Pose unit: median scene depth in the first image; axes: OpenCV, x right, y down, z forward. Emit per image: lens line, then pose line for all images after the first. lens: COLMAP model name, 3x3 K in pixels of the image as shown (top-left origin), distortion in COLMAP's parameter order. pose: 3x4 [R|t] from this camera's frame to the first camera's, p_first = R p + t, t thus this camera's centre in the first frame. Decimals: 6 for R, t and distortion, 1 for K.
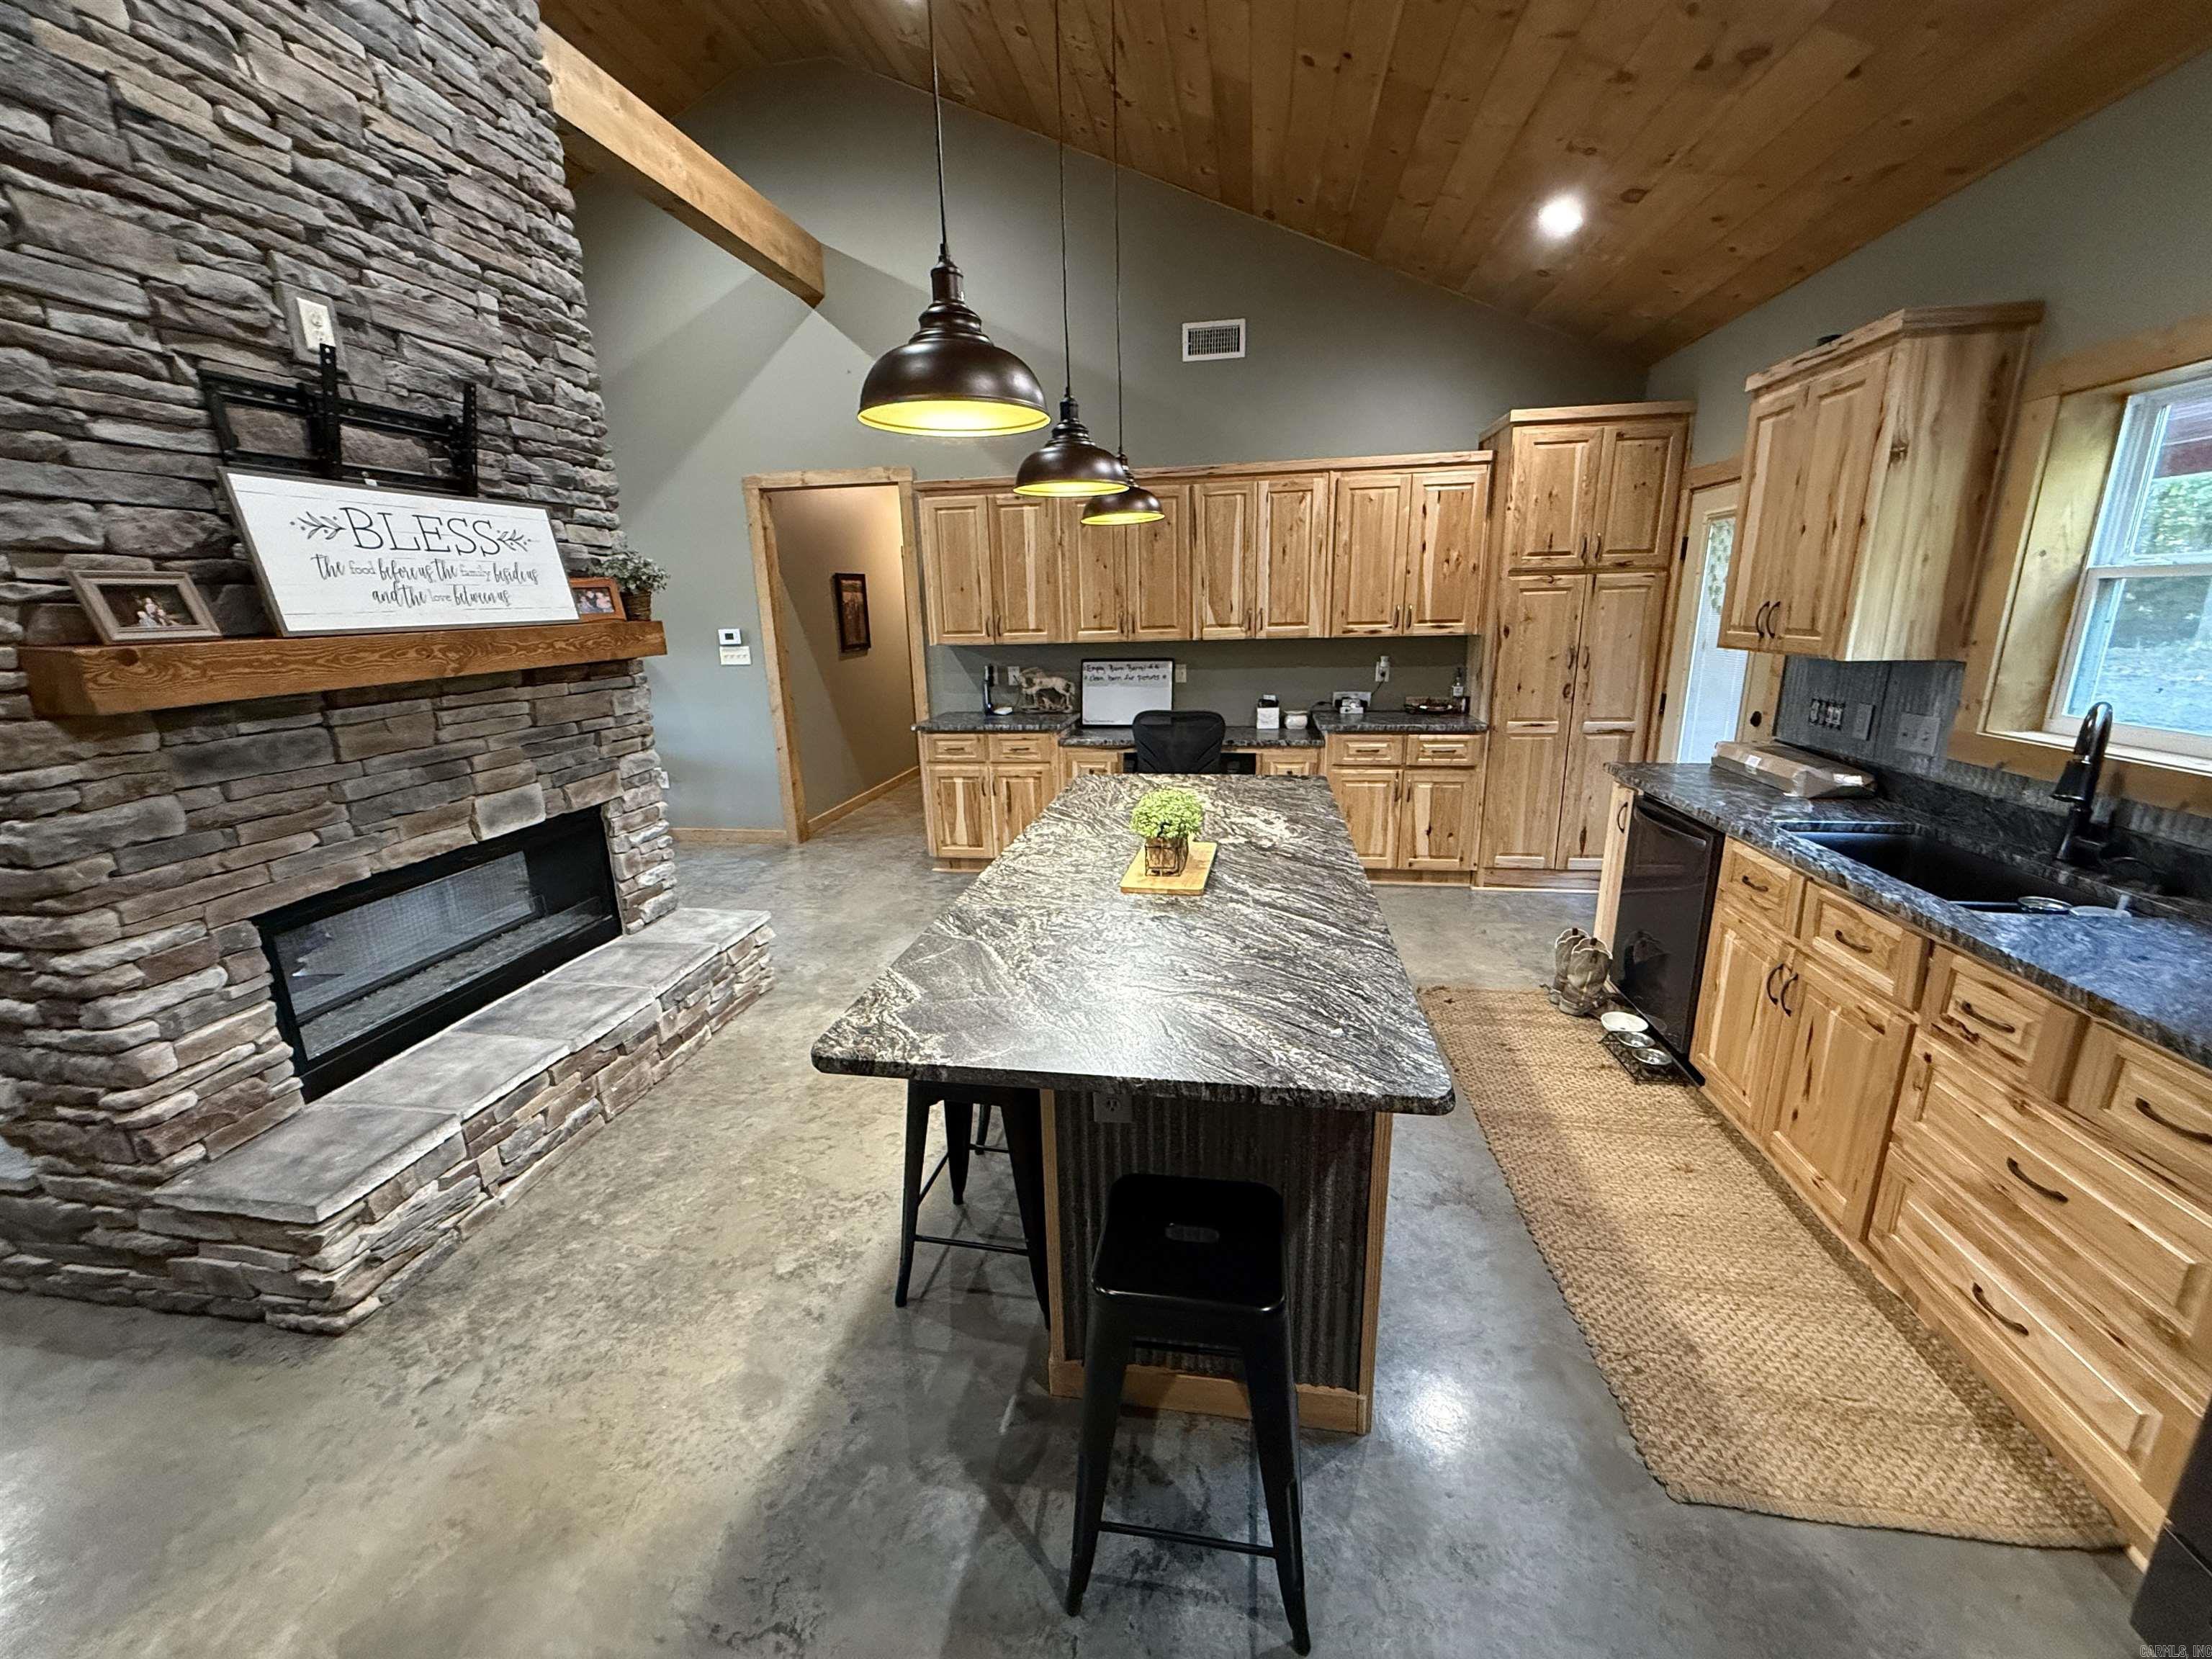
lens RADIAL K [[880.4, 0, 1102.0], [0, 880.4, 831.7], [0, 0, 1]] dist [-0.000150, 0.000260]
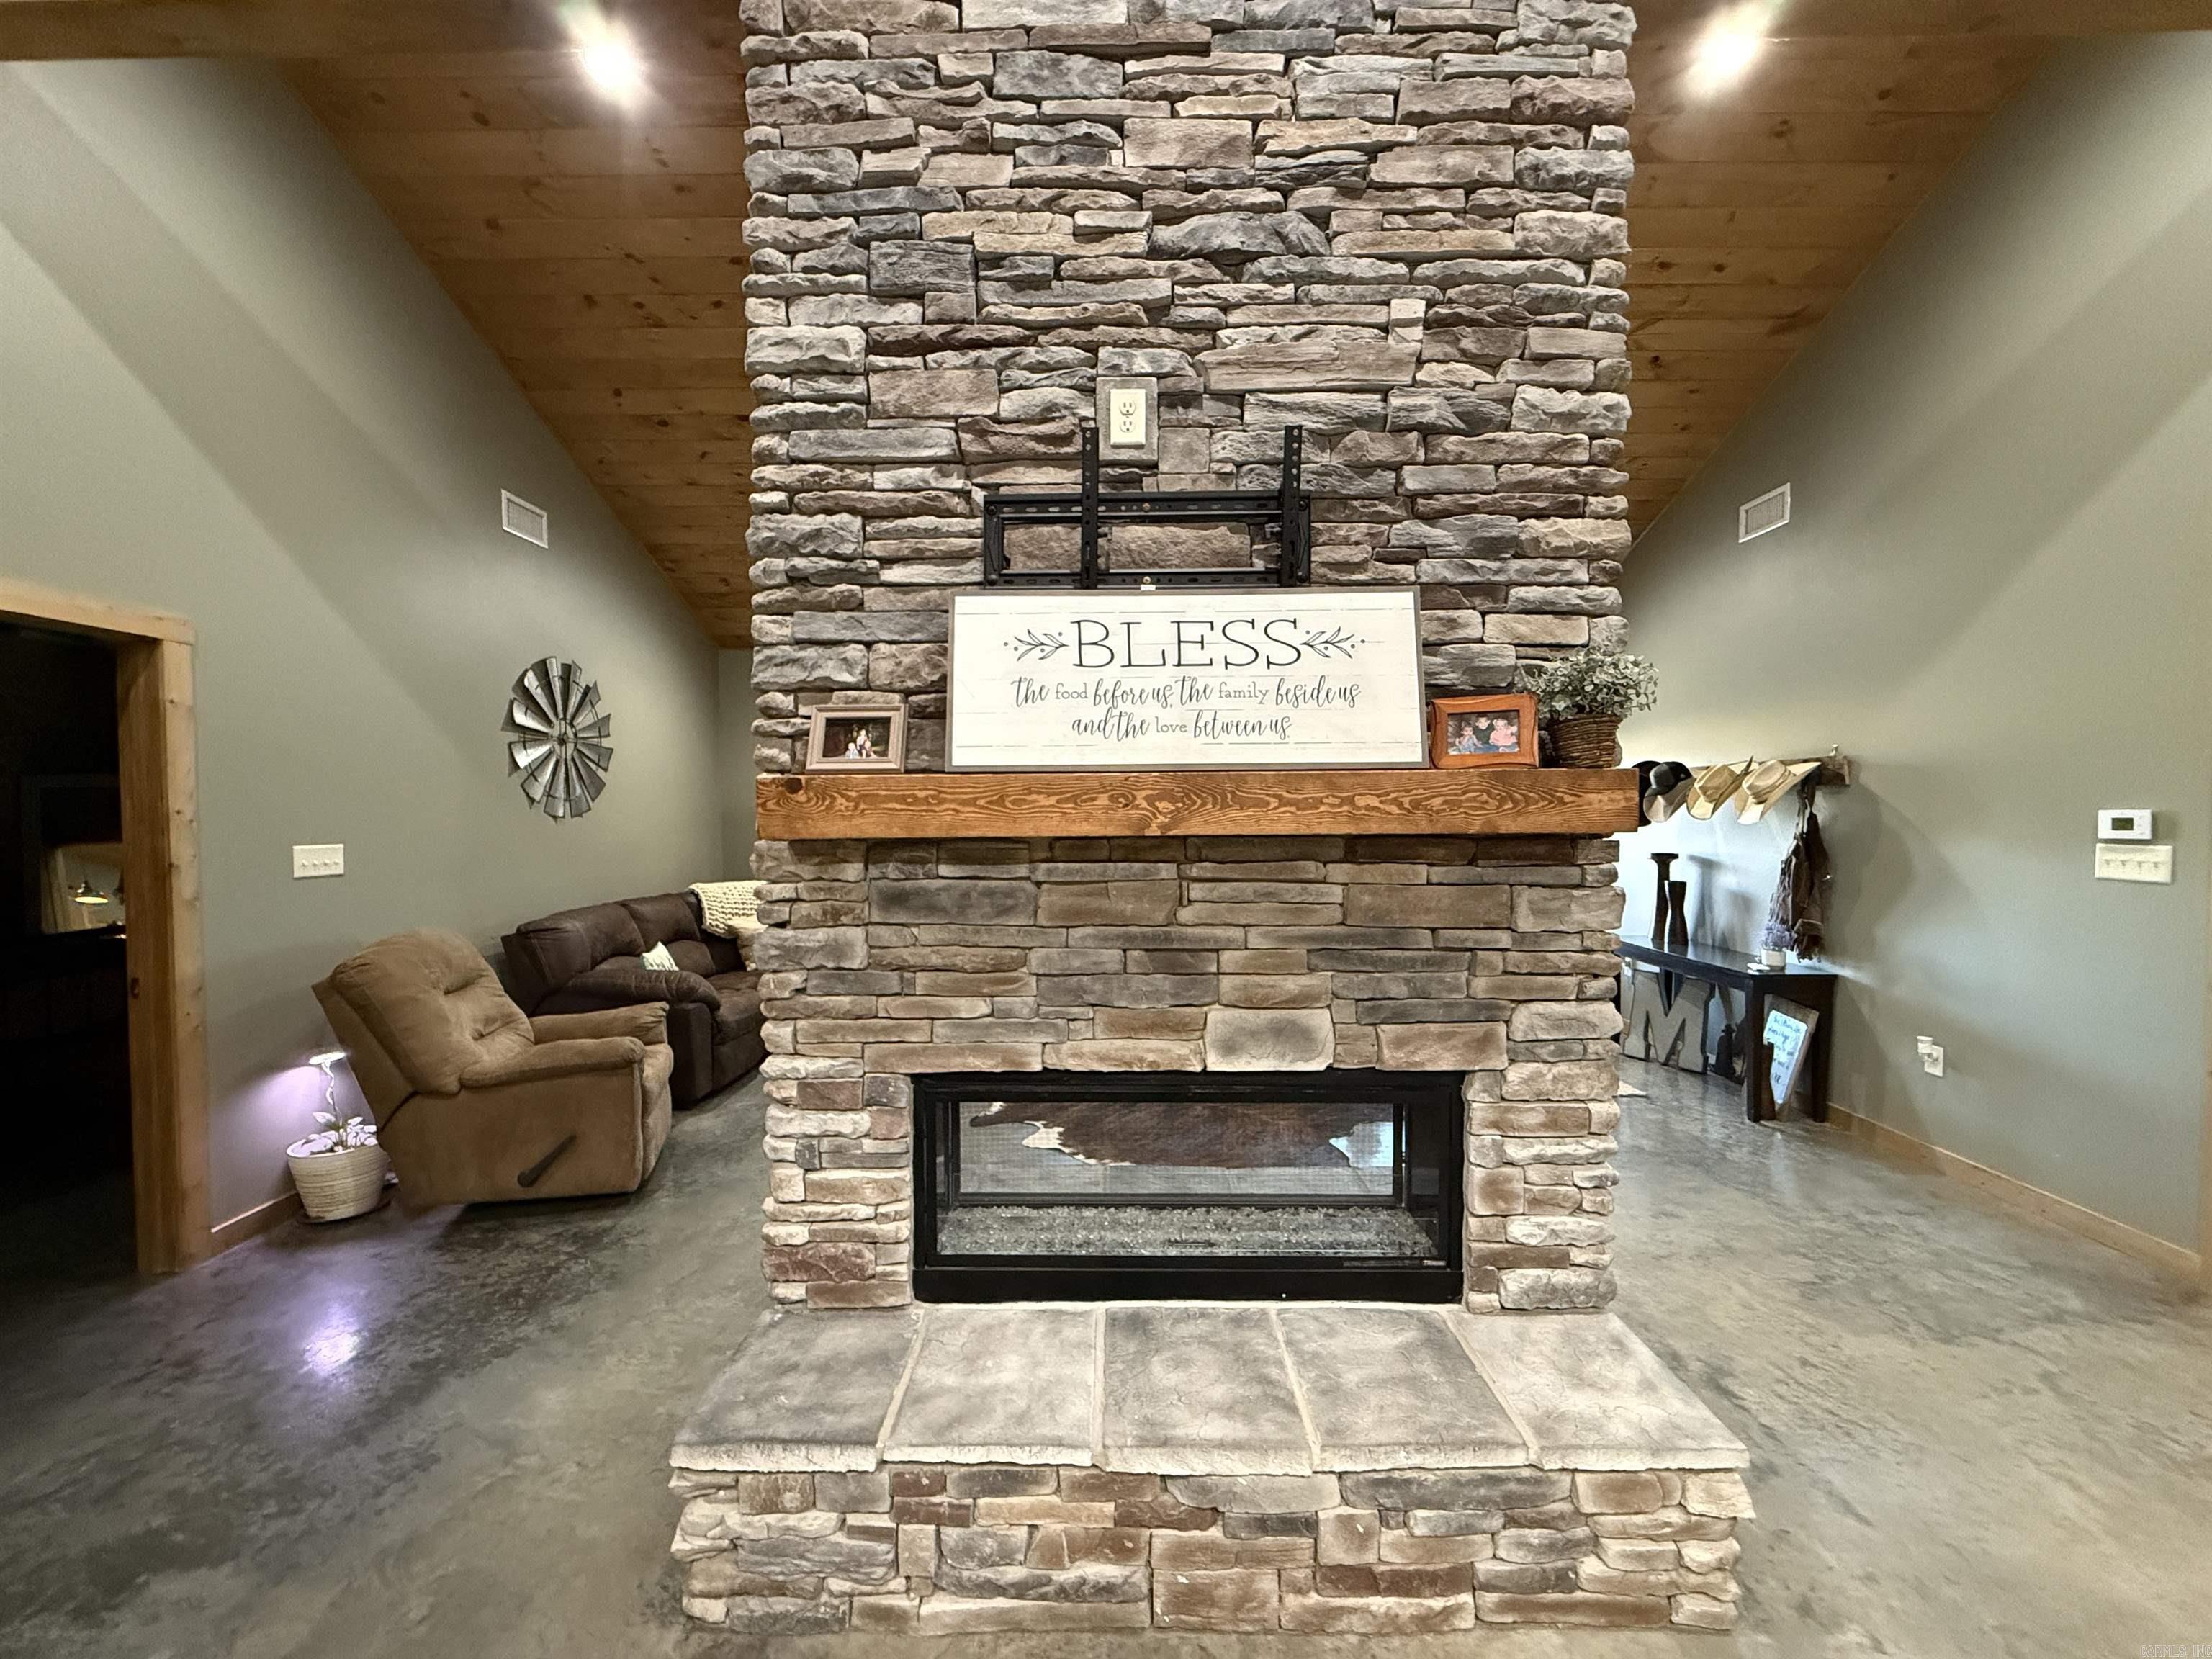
lens RADIAL K [[880.4, 0, 1101.9], [0, 880.4, 831.7], [0, 0, 1]] dist [-0.000150, 0.000260]
pose [[0.154909, 0.051966, -0.986561, -0.041142], [-0.253234, 0.967340, 0.011191, -0.158339], [0.954922, 0.248098, 0.163009, 0.759815]]
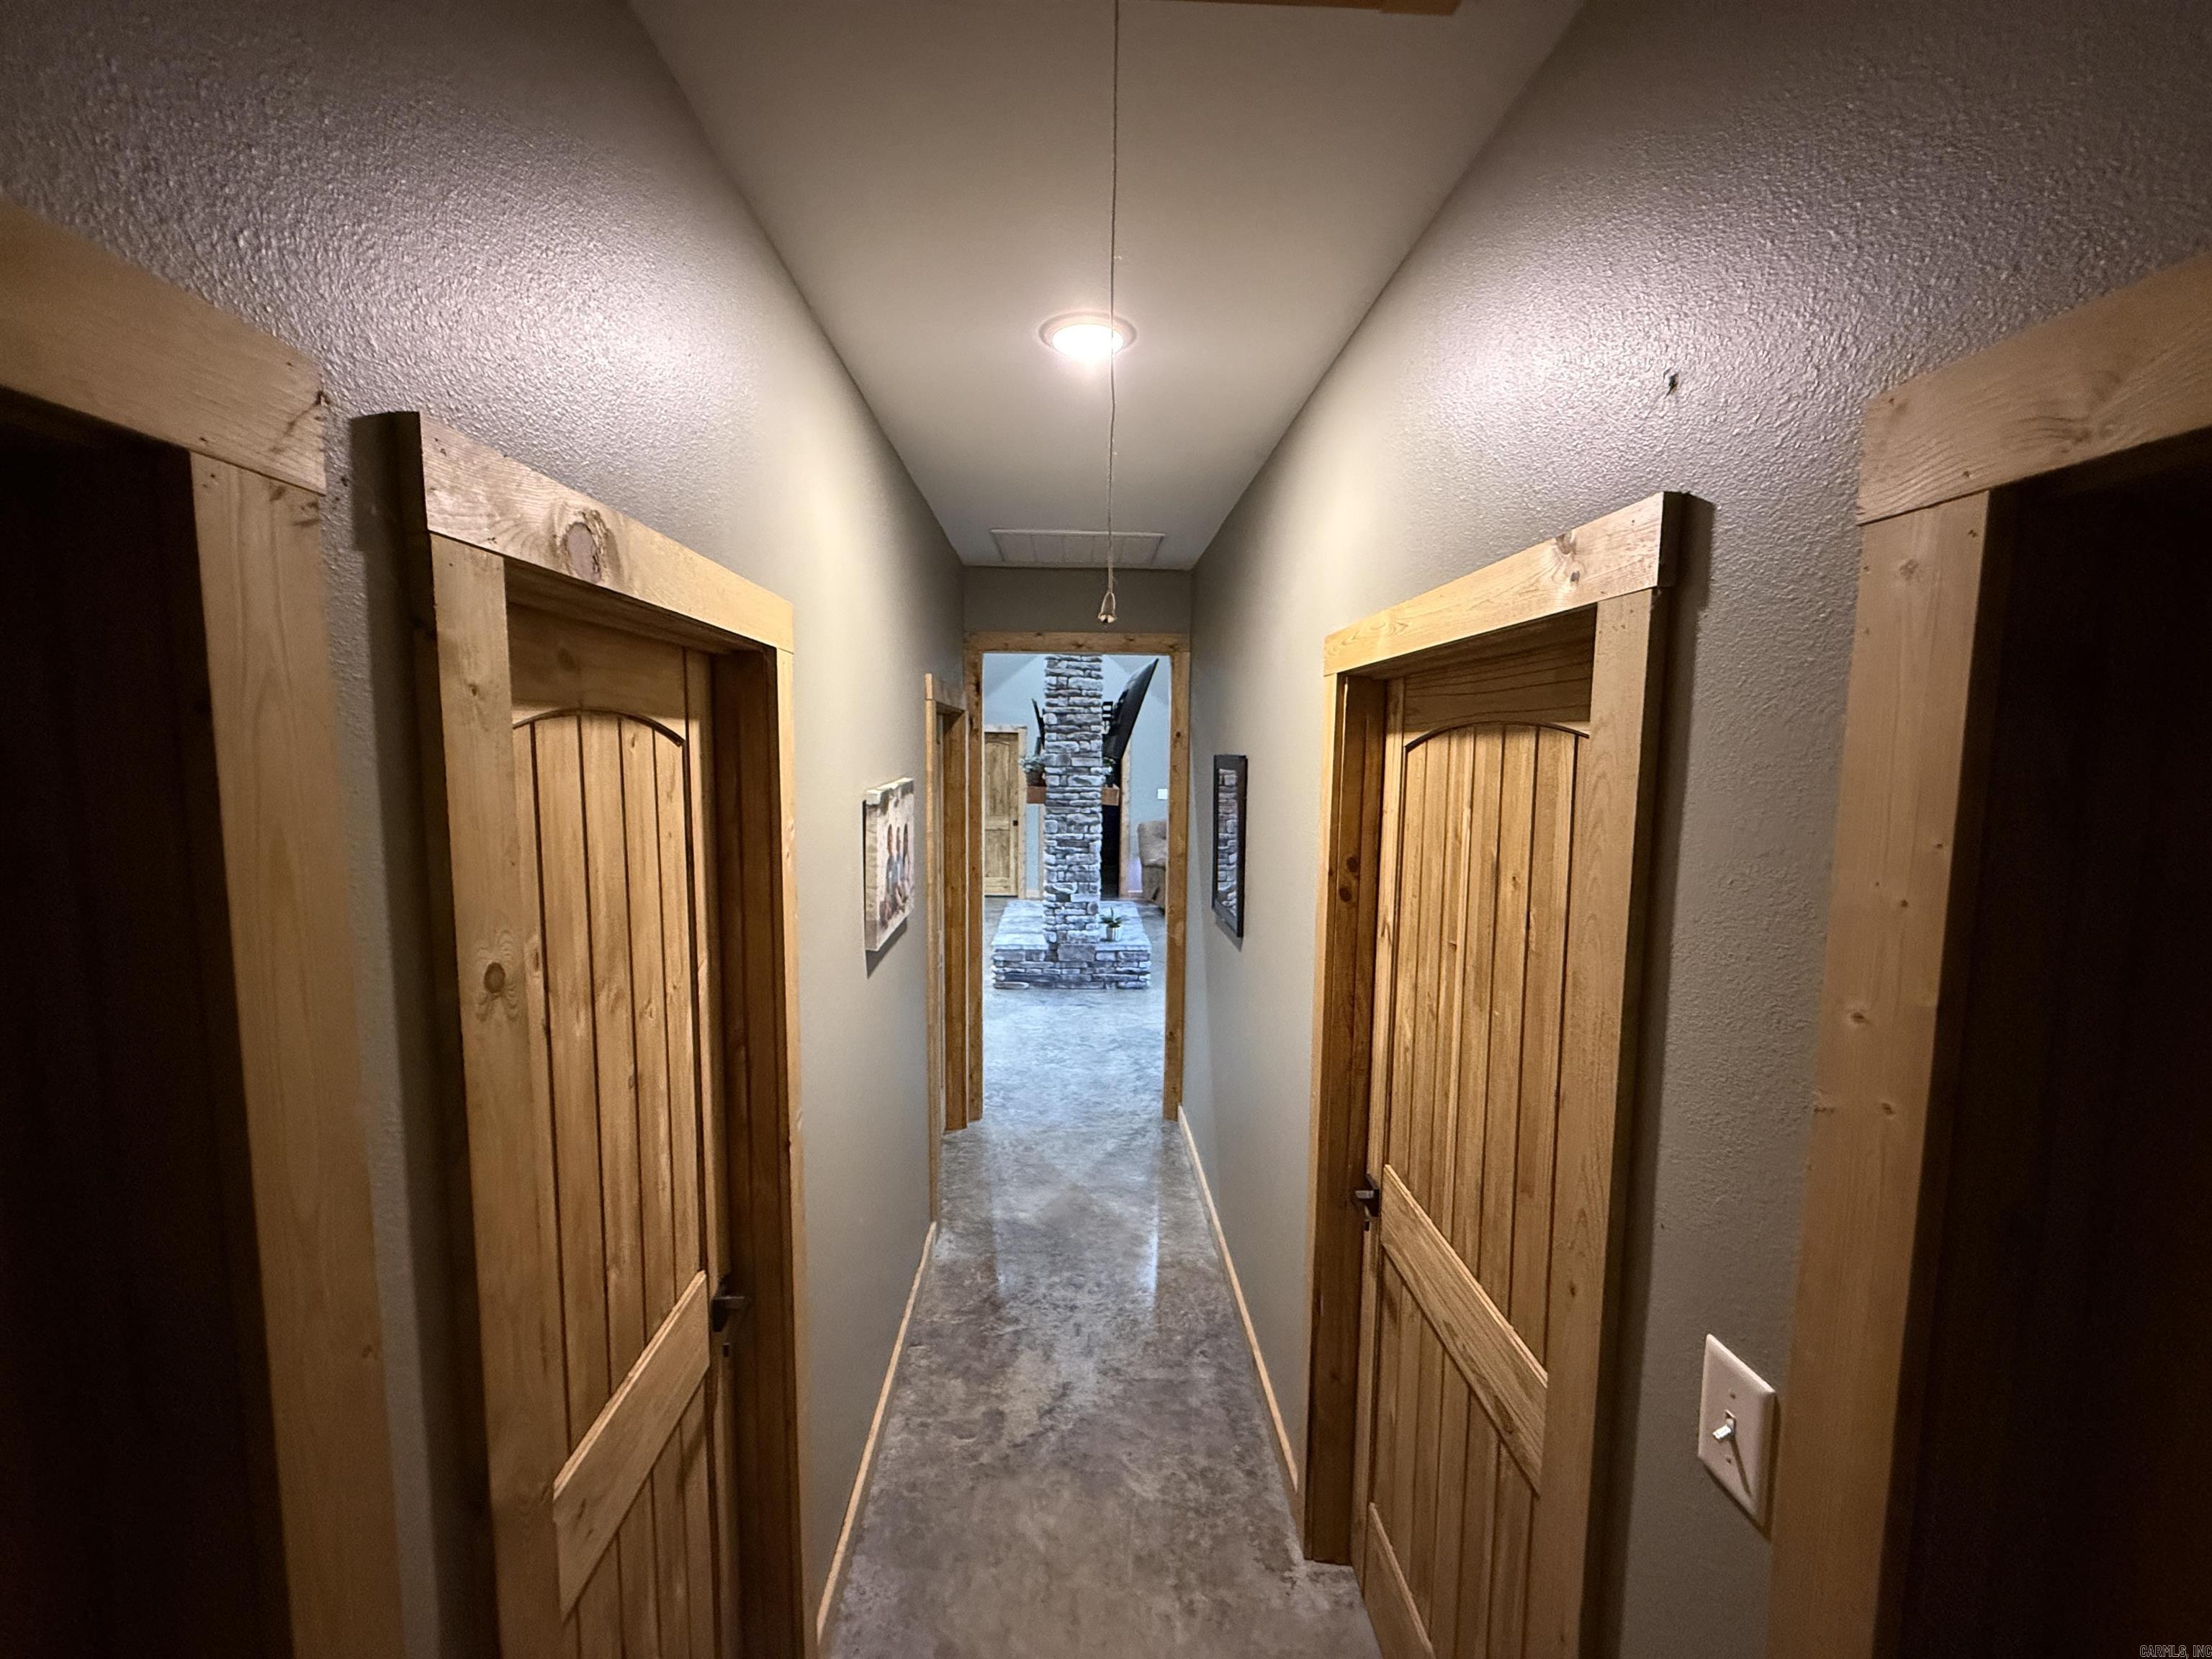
lens RADIAL K [[880.4, 0, 1093.8], [0, 880.4, 833.5], [0, 0, 1]] dist [-0.000150, 0.000260]
pose [[-0.981139, 0.032938, -0.190479, -0.329569], [-0.036378, 0.936309, 0.349288, -1.011052], [0.189852, 0.349629, -0.917451, 3.481435]]
